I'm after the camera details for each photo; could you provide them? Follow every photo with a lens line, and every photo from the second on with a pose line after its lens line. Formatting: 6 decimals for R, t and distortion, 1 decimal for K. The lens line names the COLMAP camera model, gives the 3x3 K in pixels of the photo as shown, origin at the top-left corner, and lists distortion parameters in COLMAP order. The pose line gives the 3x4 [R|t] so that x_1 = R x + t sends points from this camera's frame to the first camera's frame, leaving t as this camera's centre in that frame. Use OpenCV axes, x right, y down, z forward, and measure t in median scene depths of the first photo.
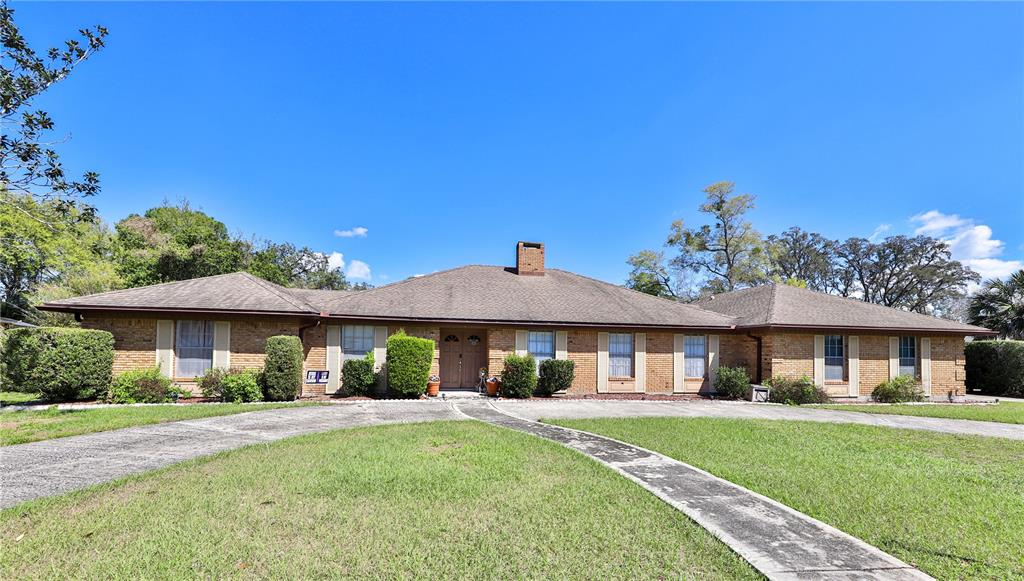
lens RADIAL K [[411.2, 0, 512.0], [0, 411.2, 290.5], [0, 0, 1]] dist [-0.003309, -0.000277]
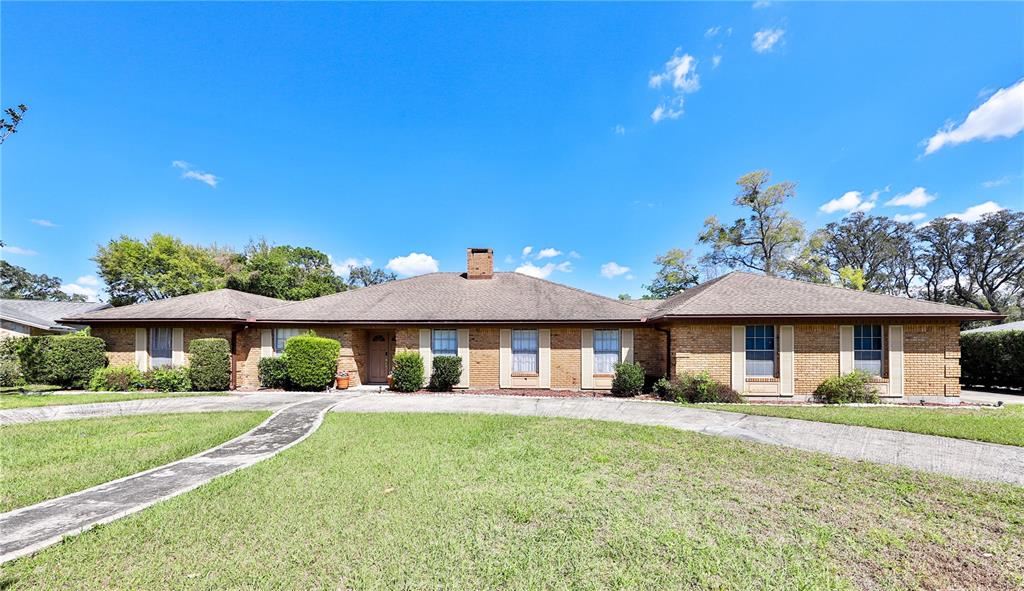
lens RADIAL K [[359.9, 0, 511.9], [0, 359.9, 308.9], [0, 0, 1]] dist [-0.007666, -0.000166]
pose [[0.971896, -0.040090, -0.231970, 0.438722], [0.046675, 0.998646, 0.022964, 0.030937], [0.230735, -0.033146, 0.972452, 0.134723]]
